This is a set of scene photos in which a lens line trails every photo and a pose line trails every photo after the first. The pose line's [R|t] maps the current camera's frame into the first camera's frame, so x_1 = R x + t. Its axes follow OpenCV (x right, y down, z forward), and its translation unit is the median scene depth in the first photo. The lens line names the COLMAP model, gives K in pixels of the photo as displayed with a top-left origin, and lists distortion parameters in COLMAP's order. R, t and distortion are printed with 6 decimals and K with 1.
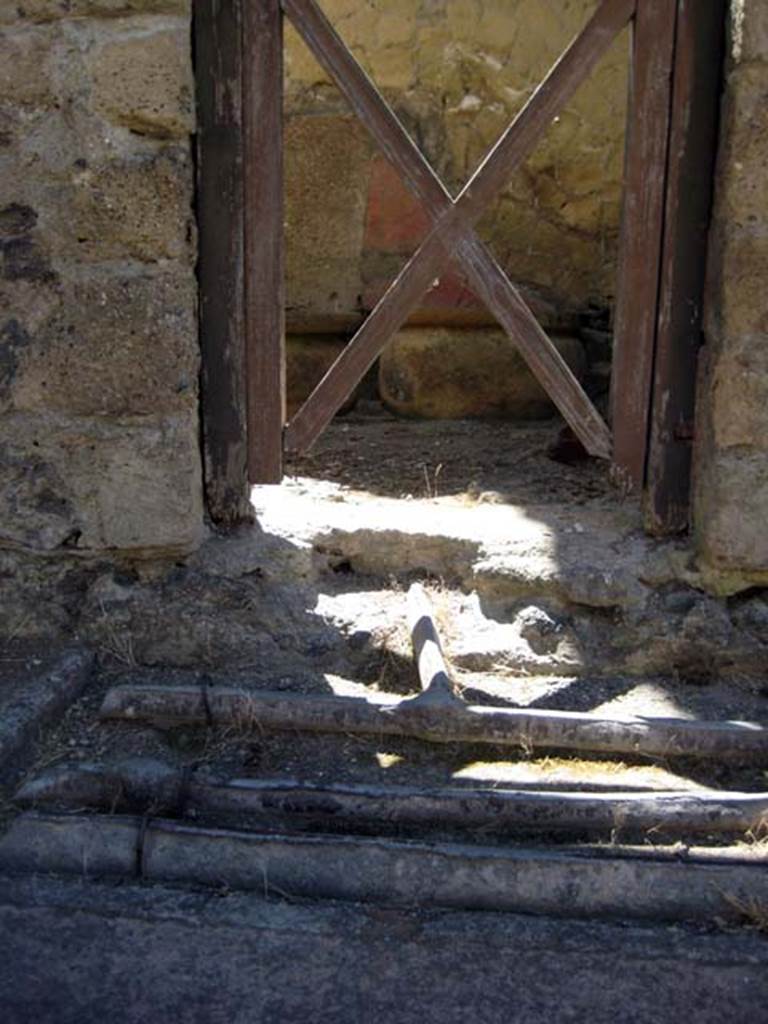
lens RADIAL K [[1051.5, 0, 384.0], [0, 1051.5, 512.0], [0, 0, 1]] dist [-0.150866, 0.187194]
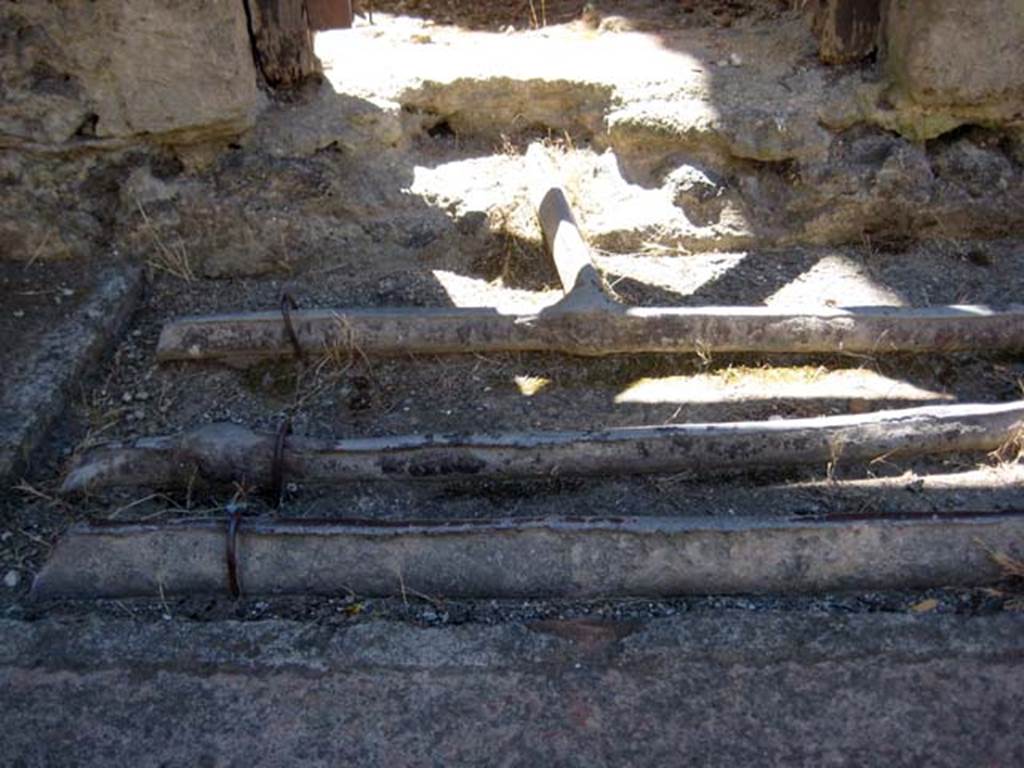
lens RADIAL K [[1051.5, 0, 512.0], [0, 1051.5, 384.0], [0, 0, 1]] dist [-0.150866, 0.187194]
pose [[0.995793, -0.084036, 0.036517, -0.034895], [0.067860, 0.944191, 0.322332, -0.017997], [-0.061566, -0.318498, 0.945922, 0.219716]]
